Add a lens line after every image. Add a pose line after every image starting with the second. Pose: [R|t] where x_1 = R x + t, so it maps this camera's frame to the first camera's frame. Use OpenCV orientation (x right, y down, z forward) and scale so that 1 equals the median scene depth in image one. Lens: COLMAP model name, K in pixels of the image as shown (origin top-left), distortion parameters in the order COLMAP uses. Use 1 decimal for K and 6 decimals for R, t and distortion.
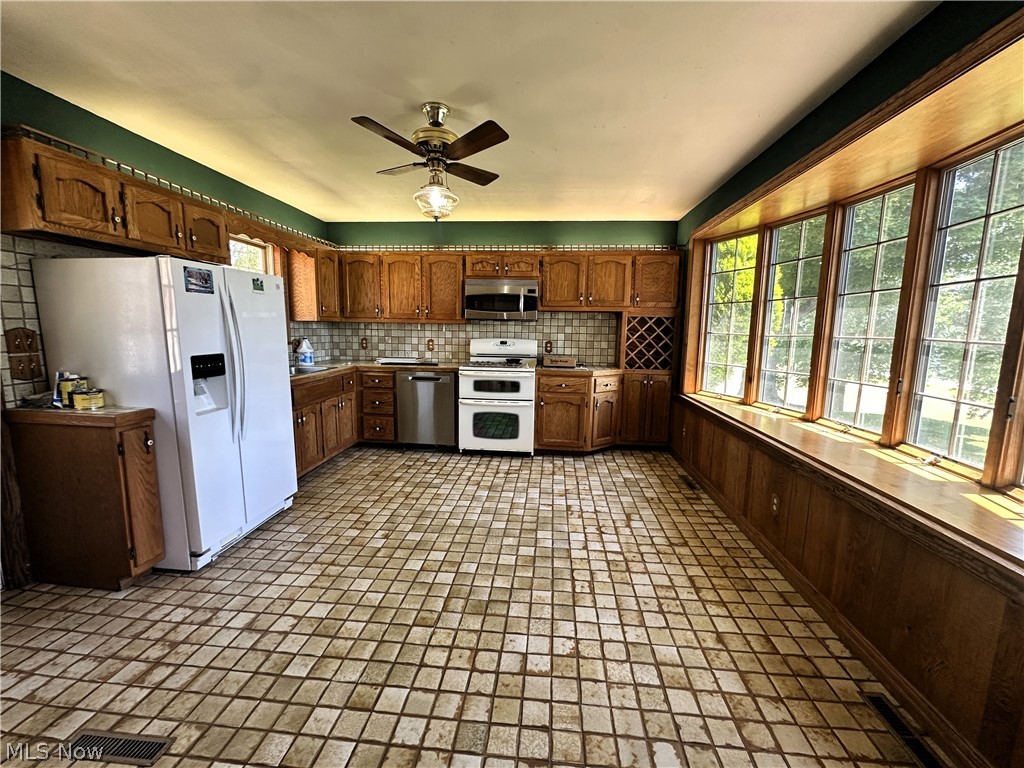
lens RADIAL K [[410.7, 0, 512.0], [0, 410.7, 384.0], [0, 0, 1]] dist [-0.007059, 0.001833]
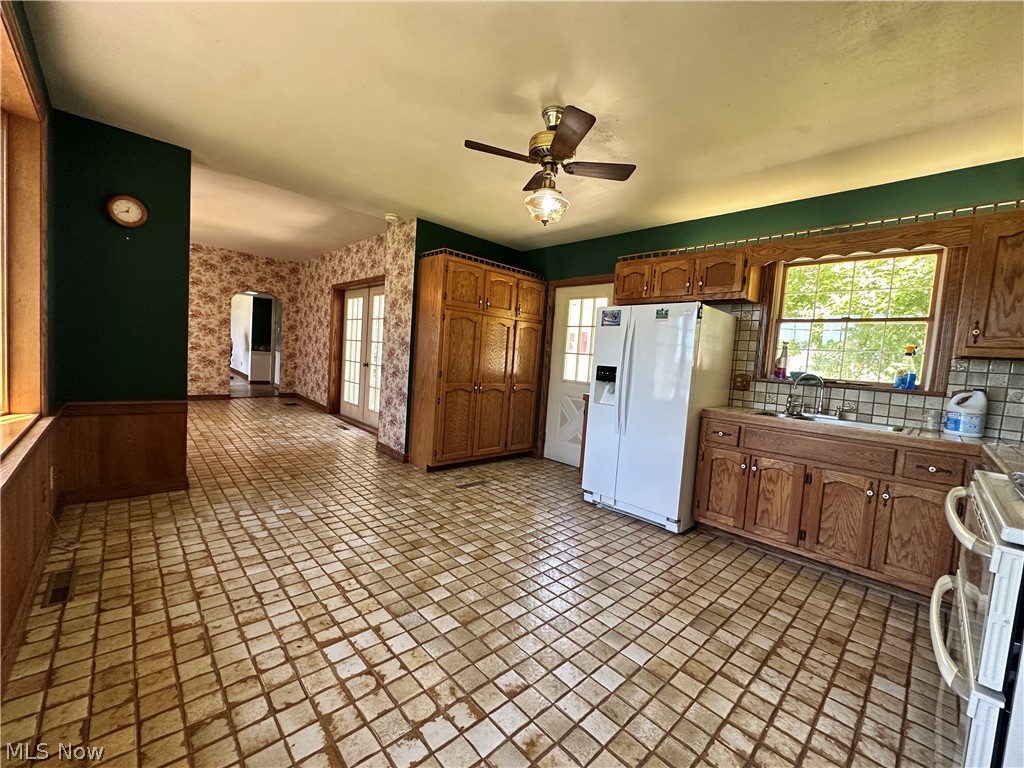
lens RADIAL K [[410.7, 0, 512.0], [0, 410.7, 384.0], [0, 0, 1]] dist [-0.007059, 0.001833]
pose [[-0.650416, -0.012441, -0.759476, 0.442200], [-0.183565, 0.972804, 0.141270, -0.109296], [0.737064, 0.231297, -0.635011, 1.197473]]
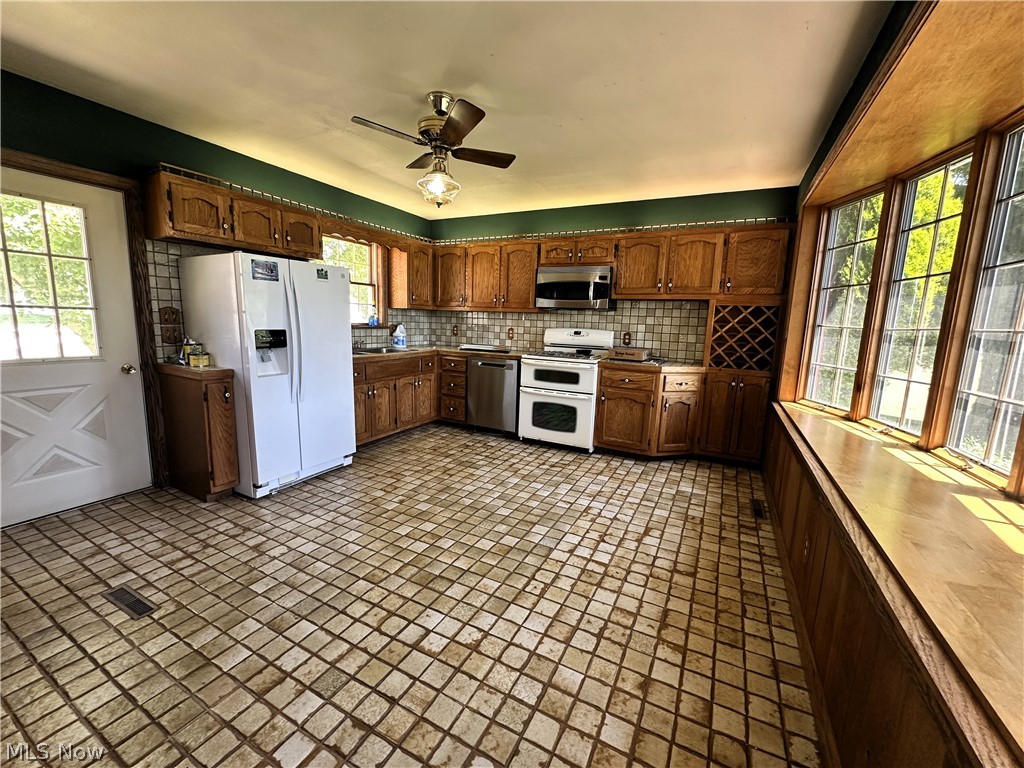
lens RADIAL K [[410.7, 0, 512.0], [0, 410.7, 384.0], [0, 0, 1]] dist [-0.007059, 0.001833]
pose [[0.926513, 0.072716, -0.369169, 0.292934], [-0.068861, 0.997346, 0.023629, 0.009603], [0.369907, 0.003529, 0.929062, 0.074845]]
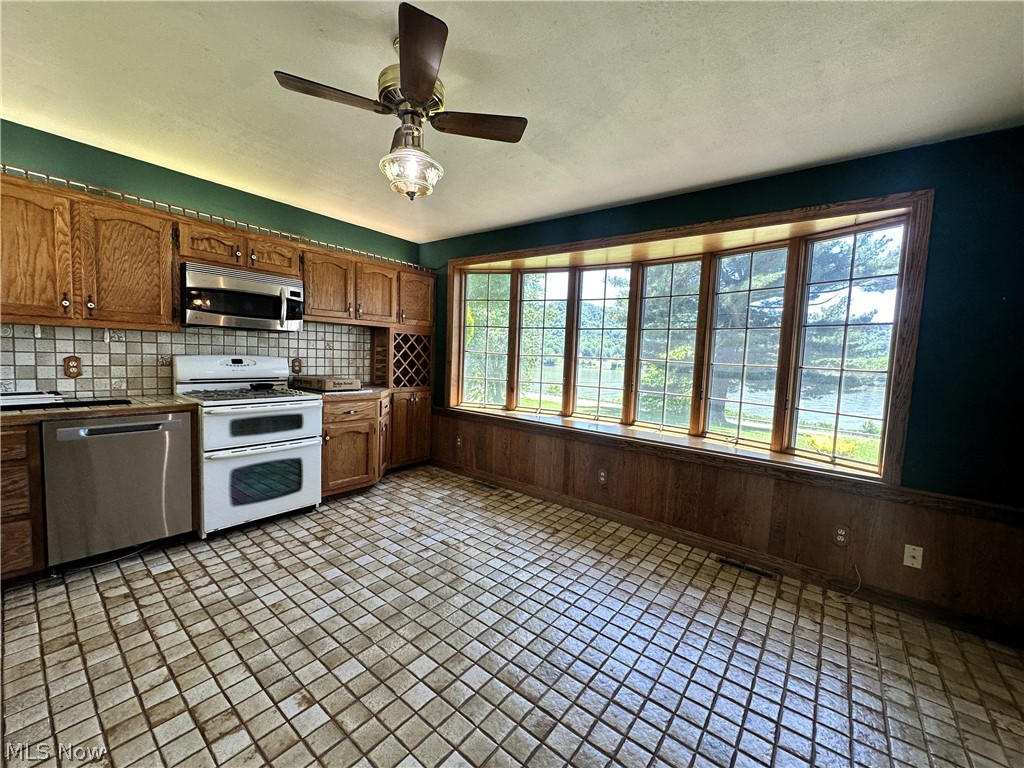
lens RADIAL K [[410.7, 0, 512.0], [0, 410.7, 384.0], [0, 0, 1]] dist [-0.007059, 0.001833]
pose [[0.540317, -0.056802, 0.839542, -0.513625], [0.080241, 0.996650, 0.015790, -0.053107], [-0.837627, 0.058834, 0.543065, 0.349514]]
